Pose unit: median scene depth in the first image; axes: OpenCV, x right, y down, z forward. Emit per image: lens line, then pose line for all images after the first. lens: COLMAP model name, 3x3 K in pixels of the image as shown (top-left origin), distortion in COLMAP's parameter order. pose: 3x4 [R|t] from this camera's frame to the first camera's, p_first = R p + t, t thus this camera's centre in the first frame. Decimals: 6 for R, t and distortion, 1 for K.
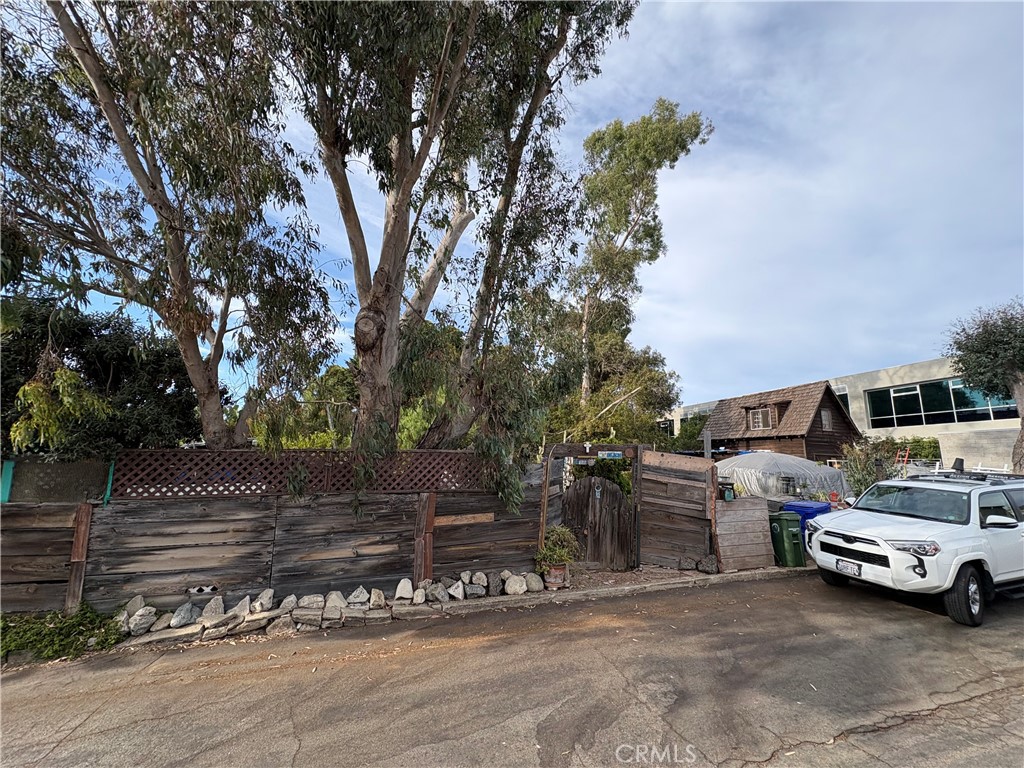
lens RADIAL K [[409.9, 0, 518.5], [0, 409.9, 383.7], [0, 0, 1]] dist [-0.001662, 0.000254]
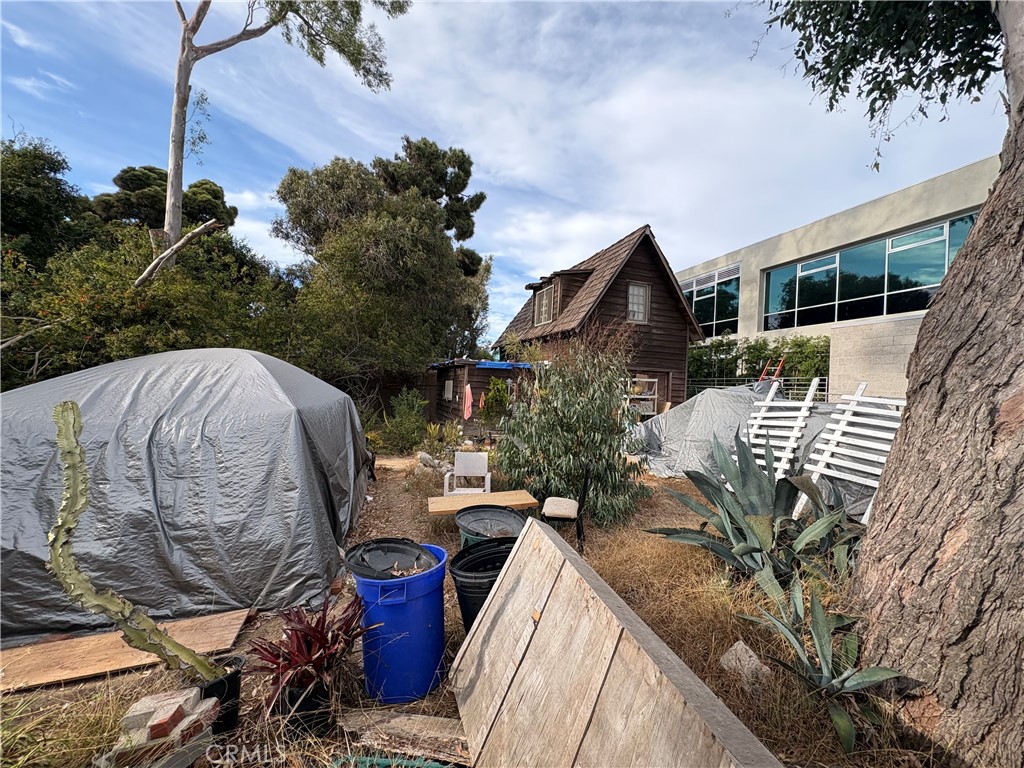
lens RADIAL K [[409.9, 0, 518.5], [0, 409.9, 383.7], [0, 0, 1]] dist [-0.001662, 0.000254]
pose [[0.999949, 0.004733, 0.008927, 0.539766], [-0.006188, 0.985290, 0.170781, 0.093321], [-0.007987, -0.170828, 0.985268, 0.412099]]
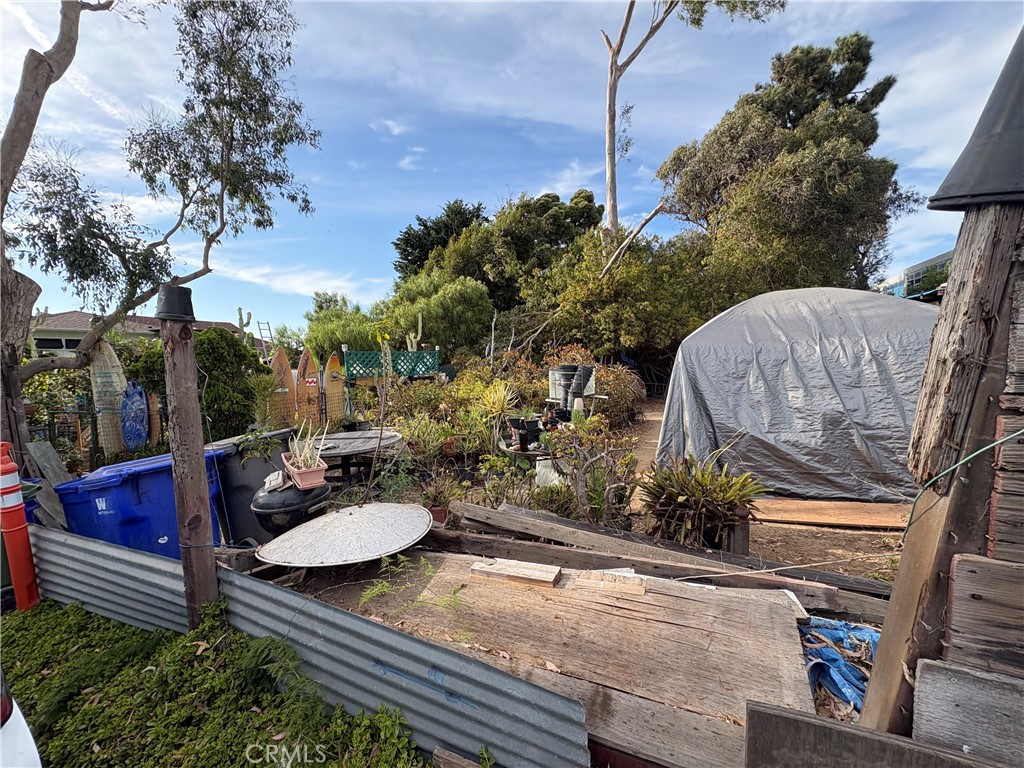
lens RADIAL K [[413.0, 0, 512.7], [0, 413.0, 382.2], [0, 0, 1]] dist [-0.004184, -0.000171]
pose [[0.727226, -0.029971, -0.685744, 0.435722], [0.190870, 0.968473, 0.160087, 0.095933], [0.659327, -0.247307, 0.710019, 0.338751]]
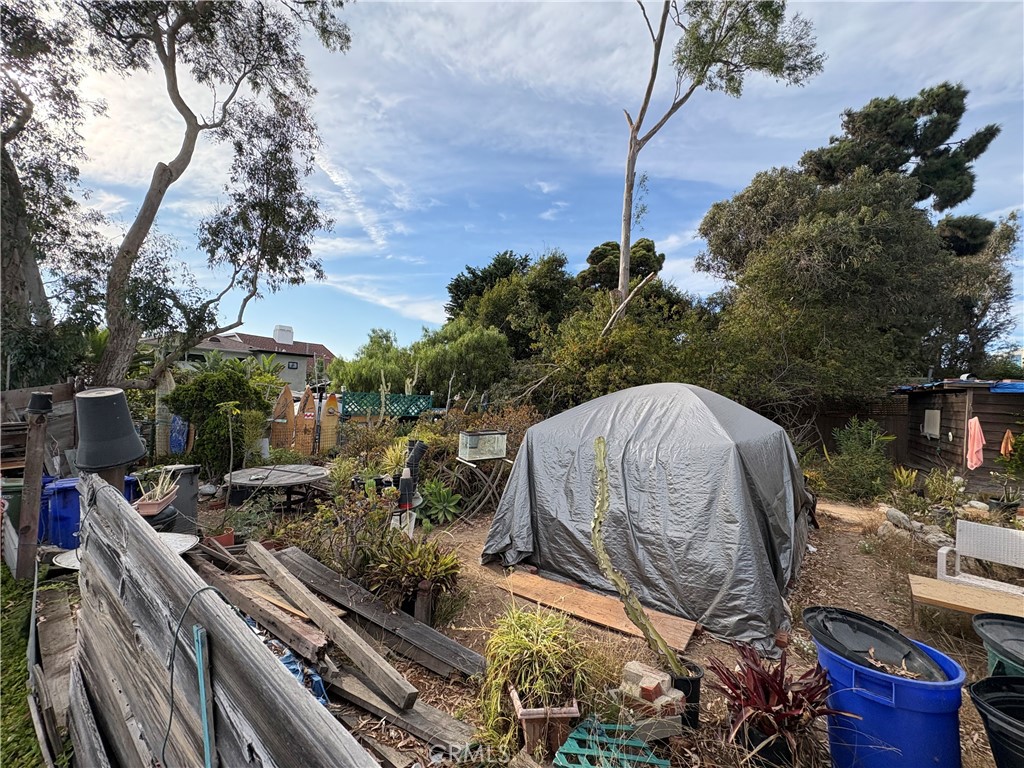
lens RADIAL K [[410.0, 0, 506.6], [0, 410.0, 382.4], [0, 0, 1]] dist [-0.000283, 0.000112]
pose [[0.577060, -0.024383, -0.816338, 0.537165], [0.119878, 0.991257, 0.055133, 0.086332], [0.807856, -0.129676, 0.574937, 0.402335]]
